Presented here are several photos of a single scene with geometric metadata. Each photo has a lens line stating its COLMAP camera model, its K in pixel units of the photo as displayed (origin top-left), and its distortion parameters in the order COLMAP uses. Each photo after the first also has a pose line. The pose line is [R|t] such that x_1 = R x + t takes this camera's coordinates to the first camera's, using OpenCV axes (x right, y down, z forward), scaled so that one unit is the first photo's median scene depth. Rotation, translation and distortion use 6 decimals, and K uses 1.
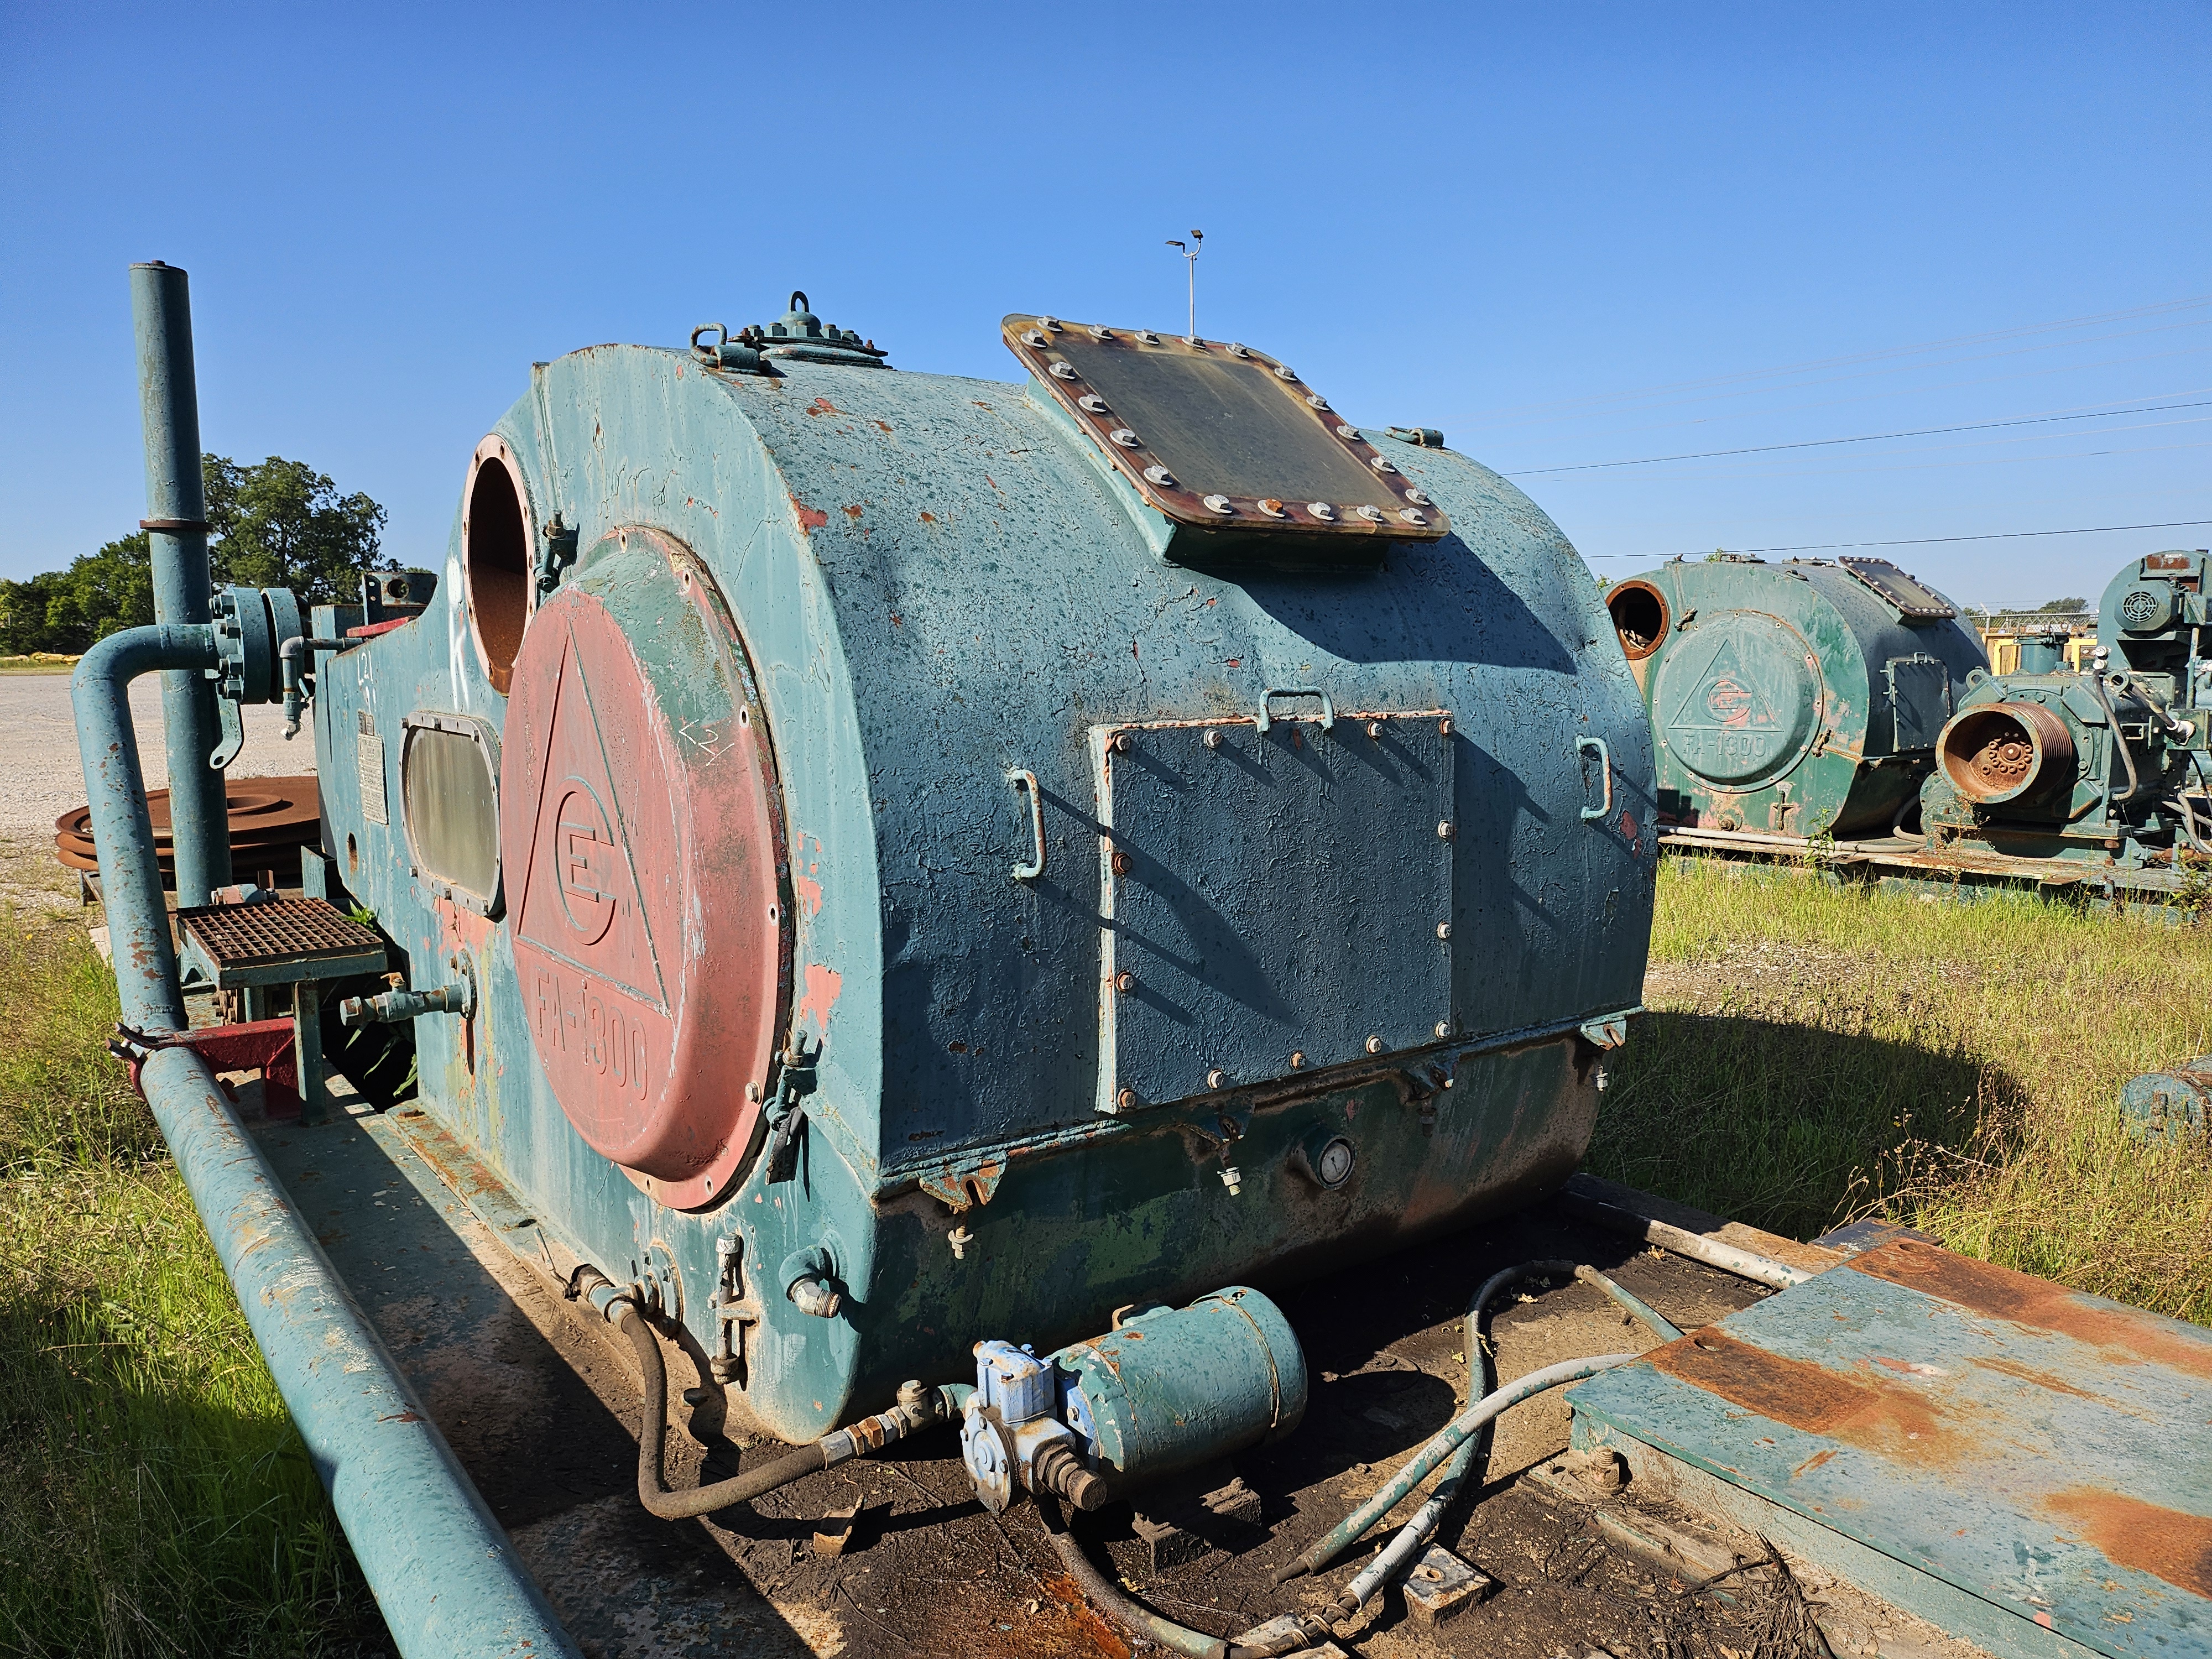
lens RADIAL K [[1574.7, 0, 1130.6], [0, 1574.7, 854.3], [0, 0, 1]] dist [0.069756, -0.081313]
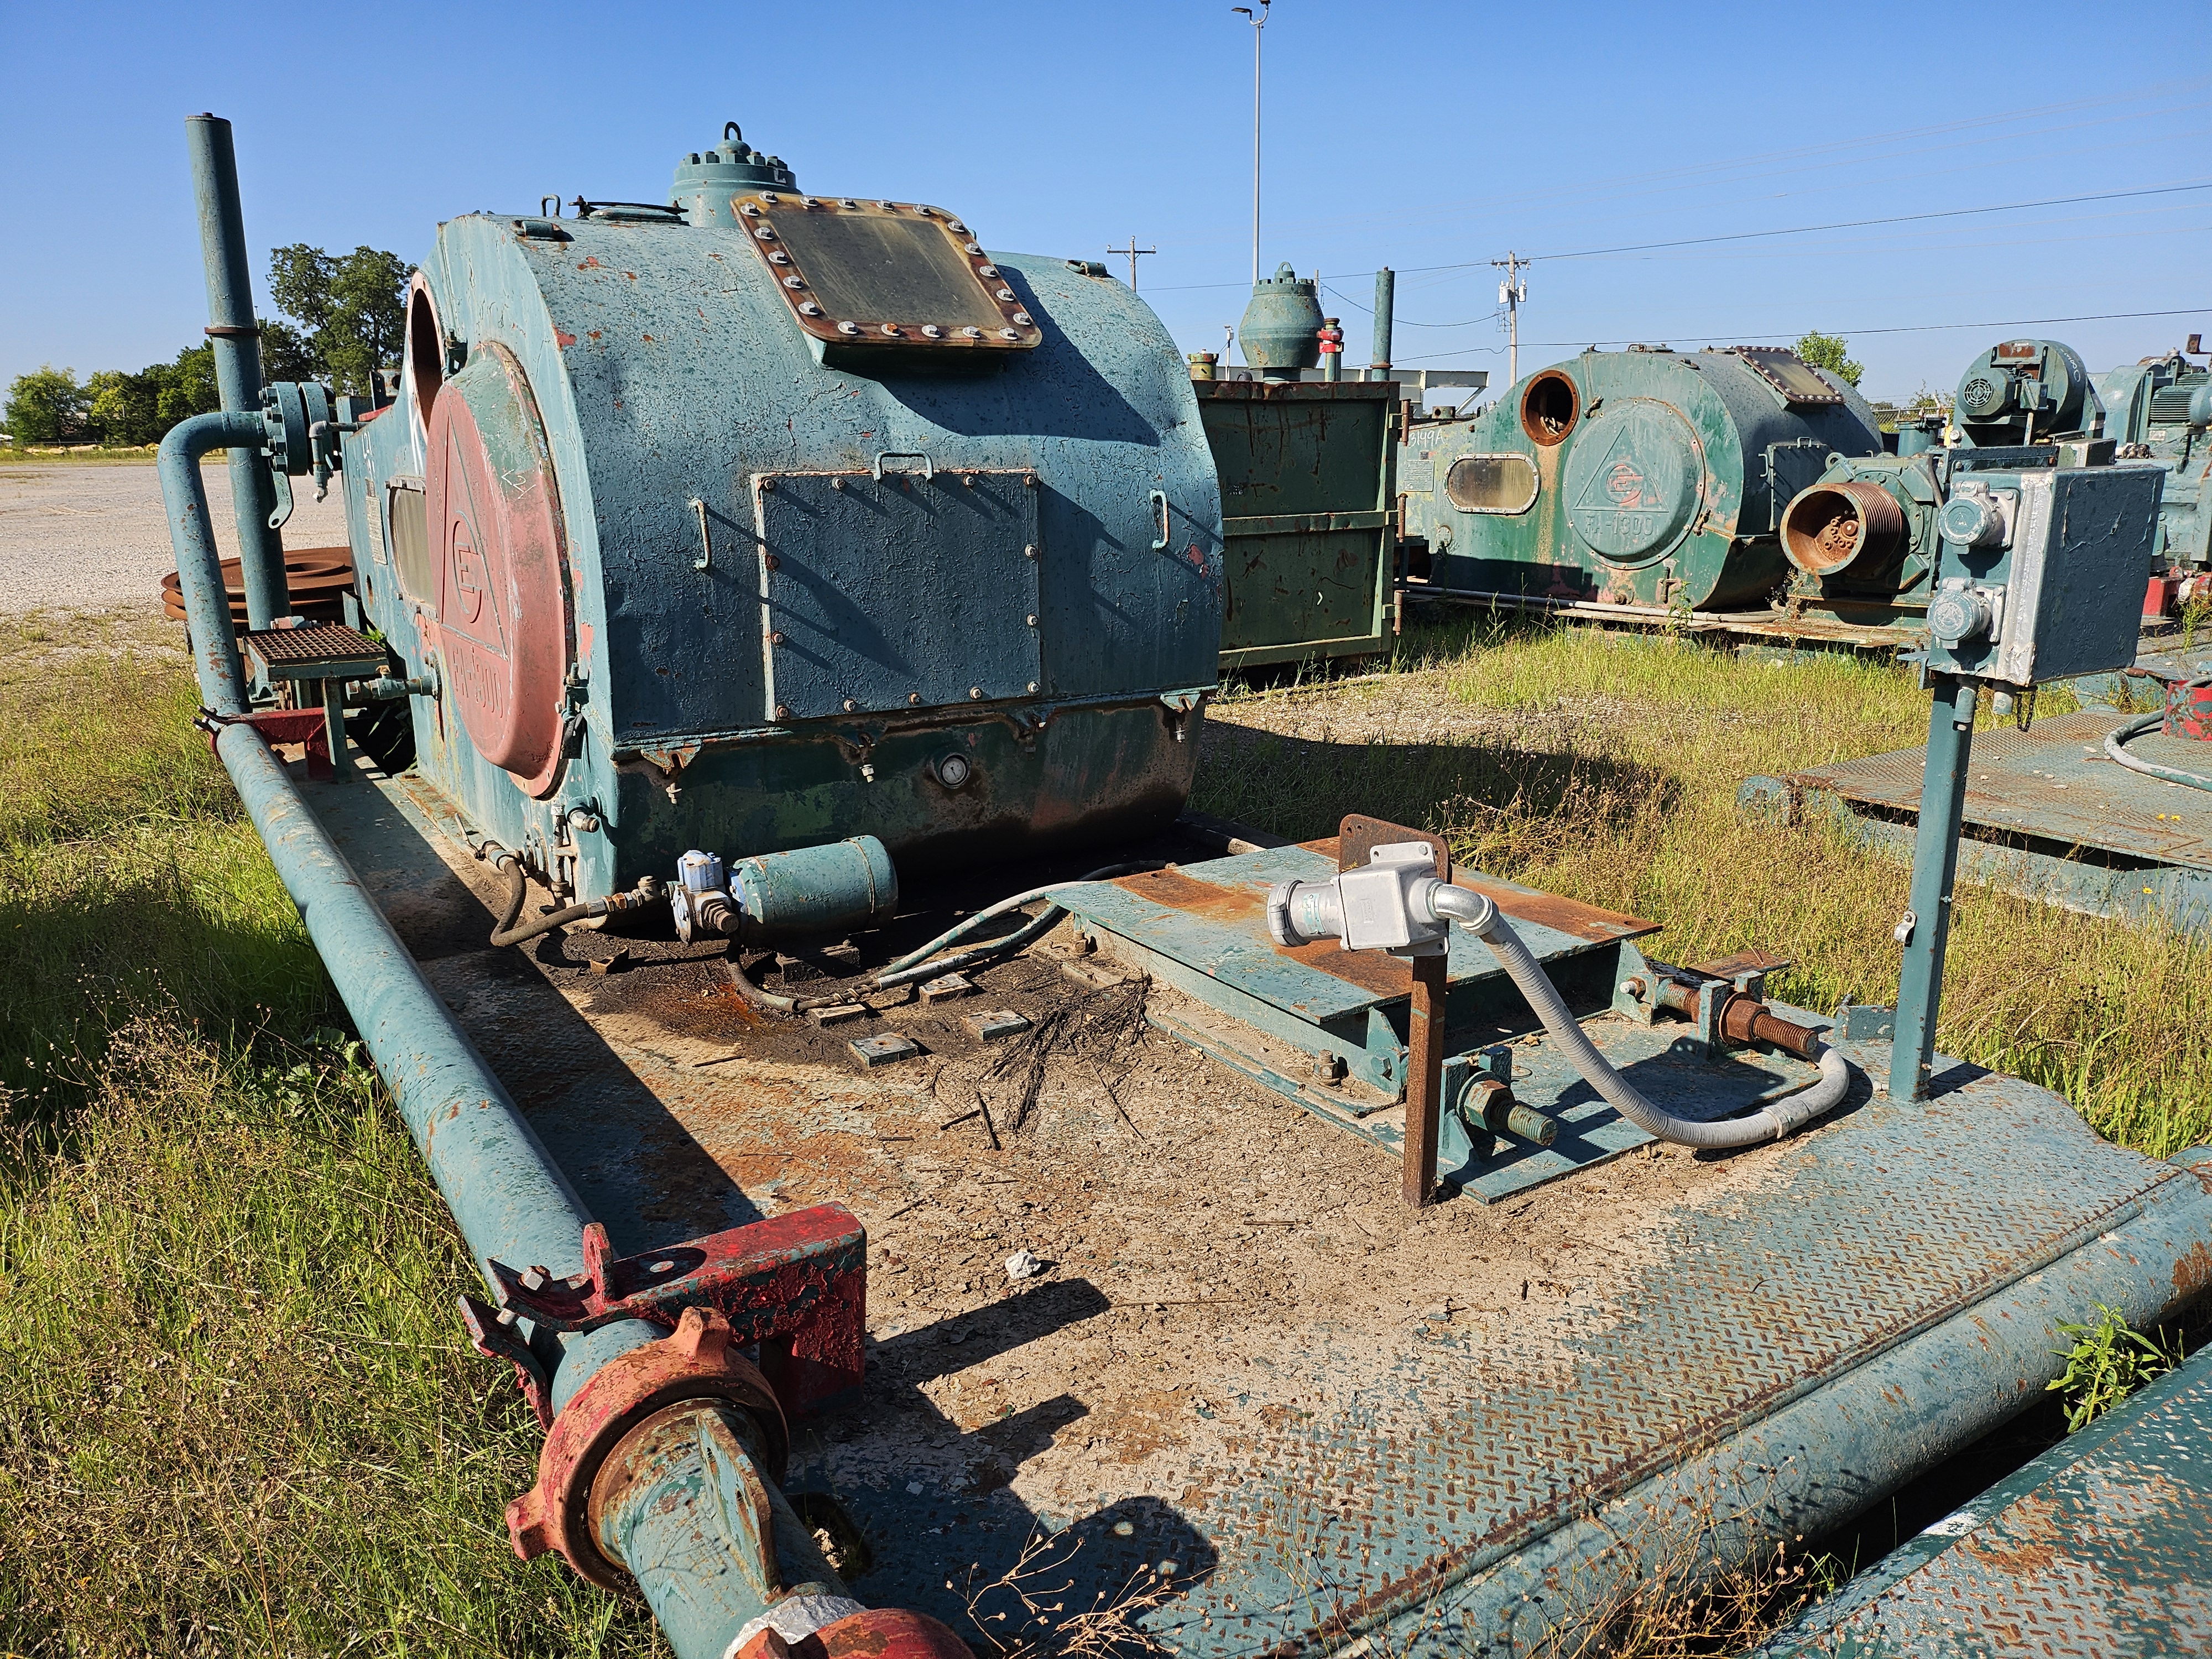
lens RADIAL K [[1579.9, 0, 1106.0], [0, 1579.9, 829.5], [0, 0, 1]] dist [0.072039, -0.084321]
pose [[0.997386, 0.016219, -0.070418, 0.341171], [-0.008363, 0.993846, 0.110455, 0.071745], [0.071776, -0.109577, 0.991383, -0.455072]]
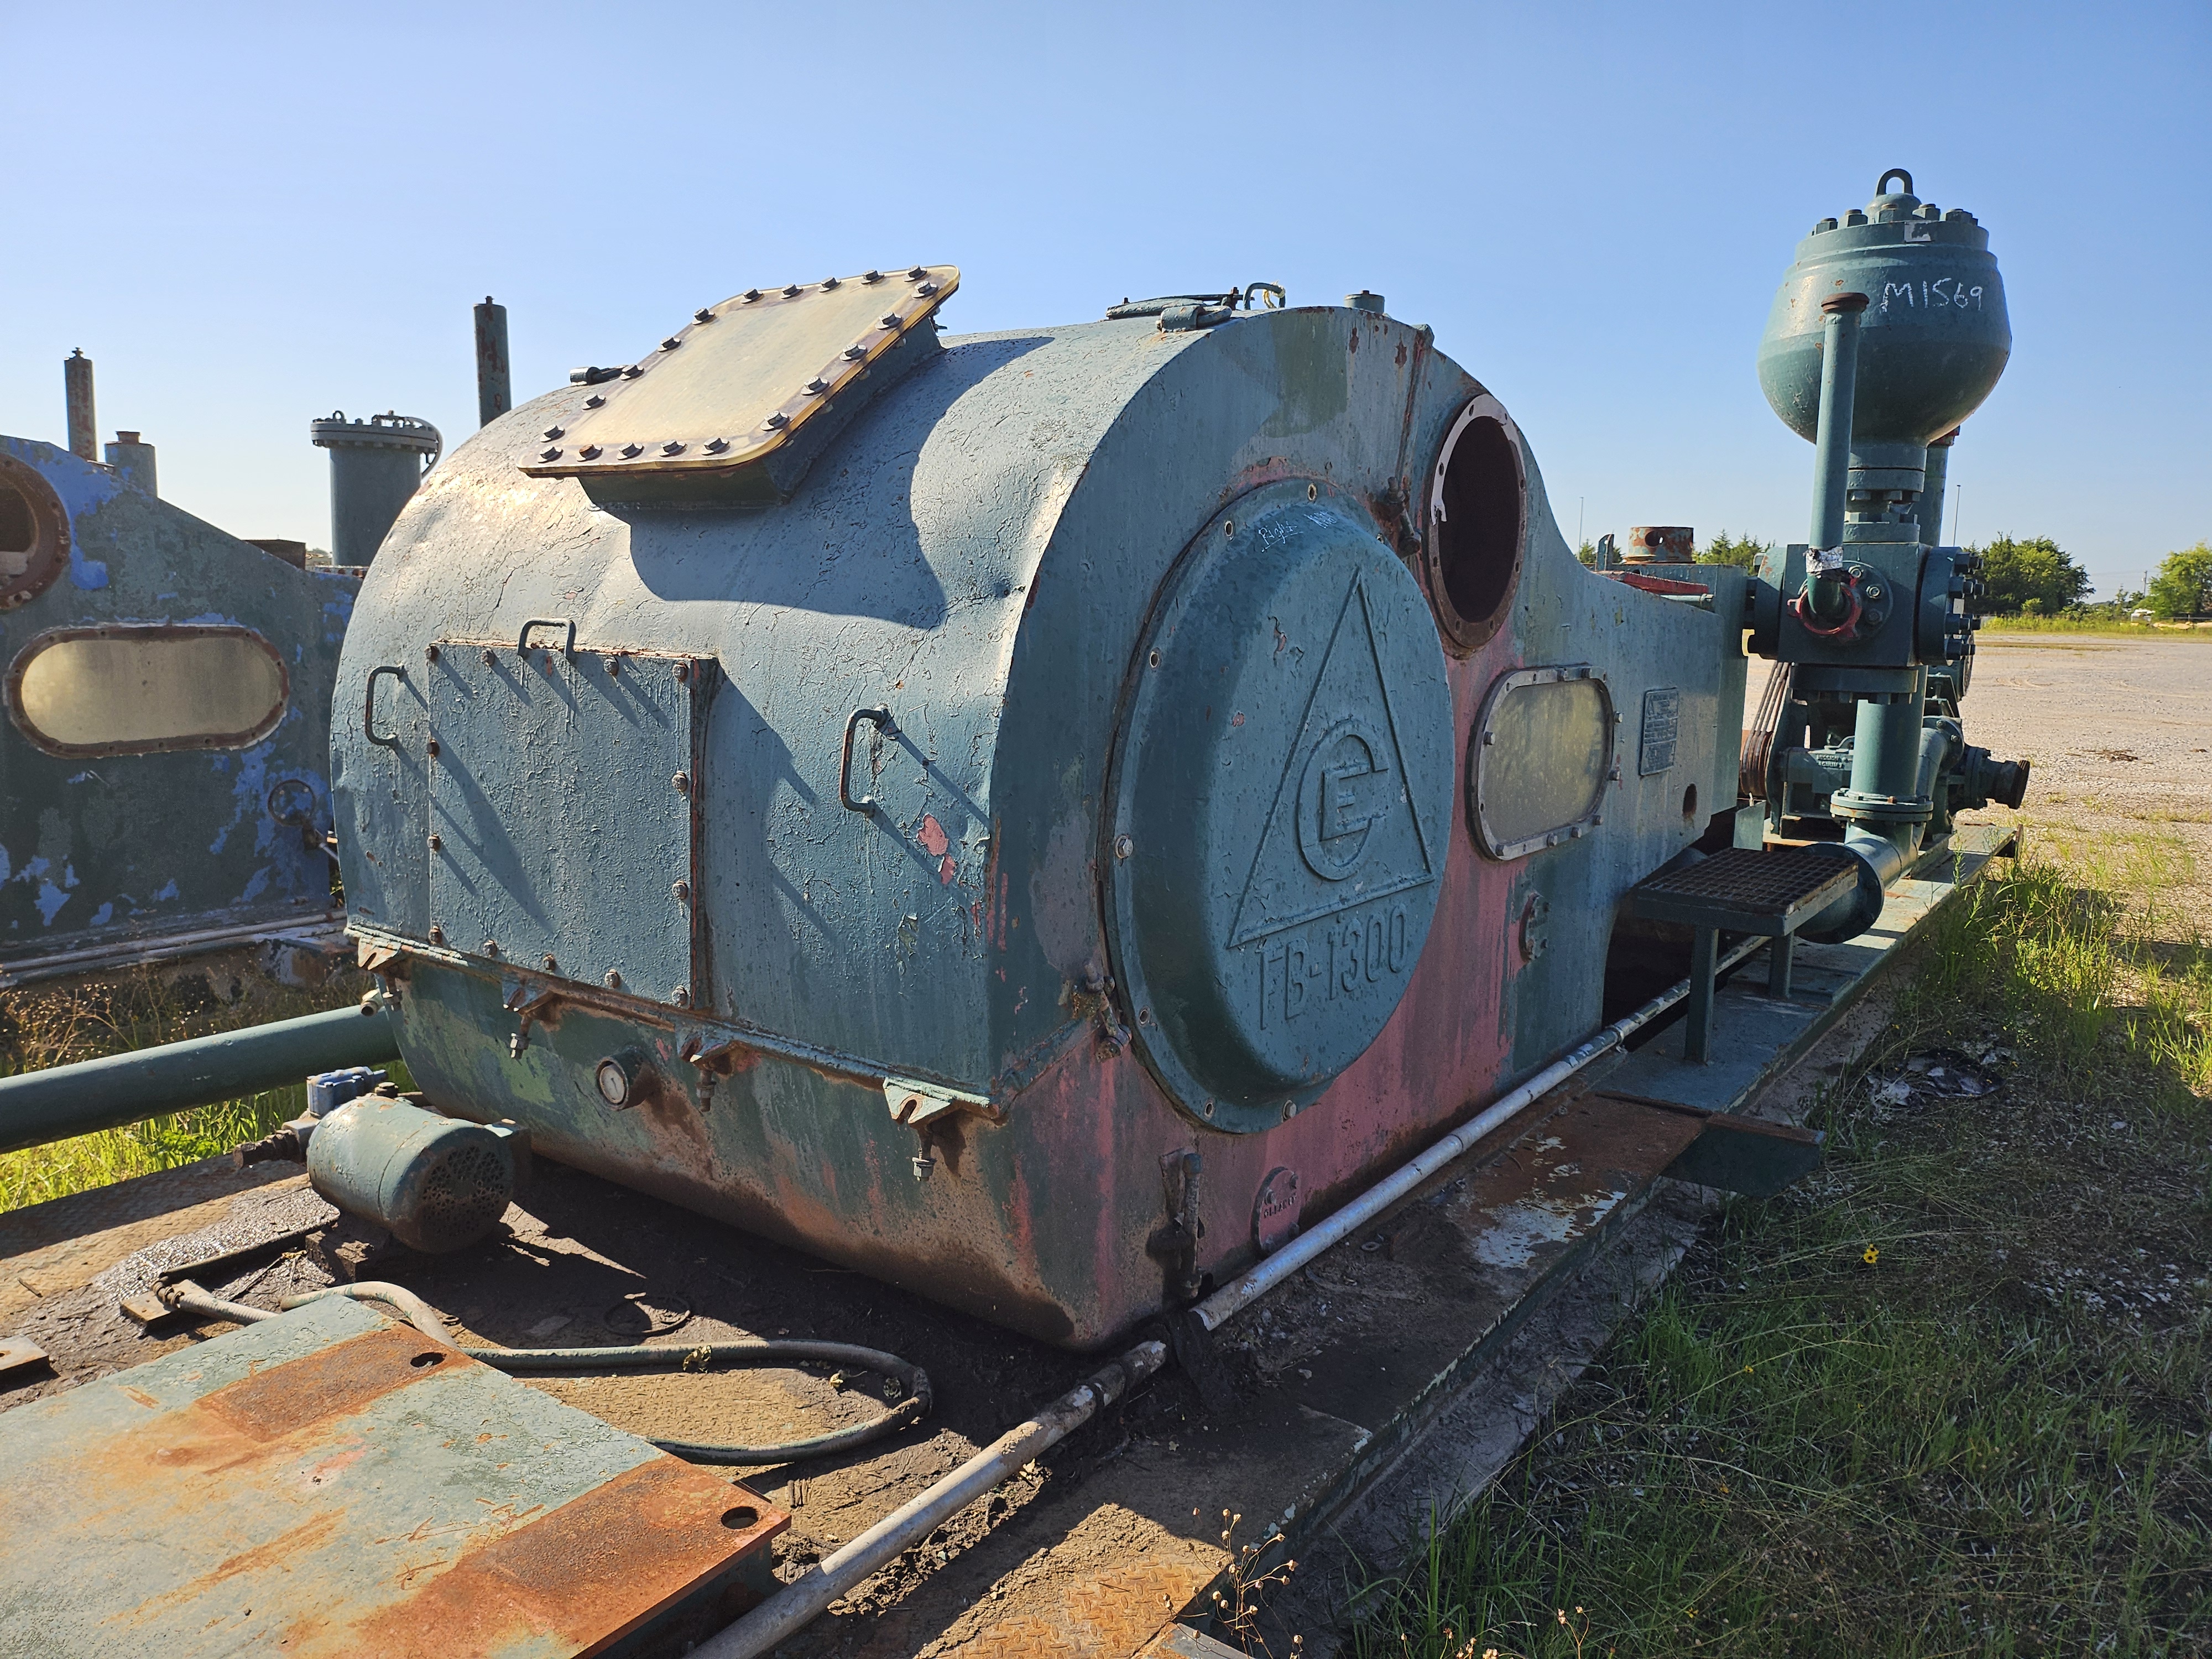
lens RADIAL K [[1579.9, 0, 1106.0], [0, 1579.9, 829.5], [0, 0, 1]] dist [0.072039, -0.084321]
pose [[0.286155, 0.150863, -0.946232, 1.044887], [-0.148082, 0.982626, 0.111883, -0.116935], [0.946672, 0.108104, 0.303523, 0.859895]]
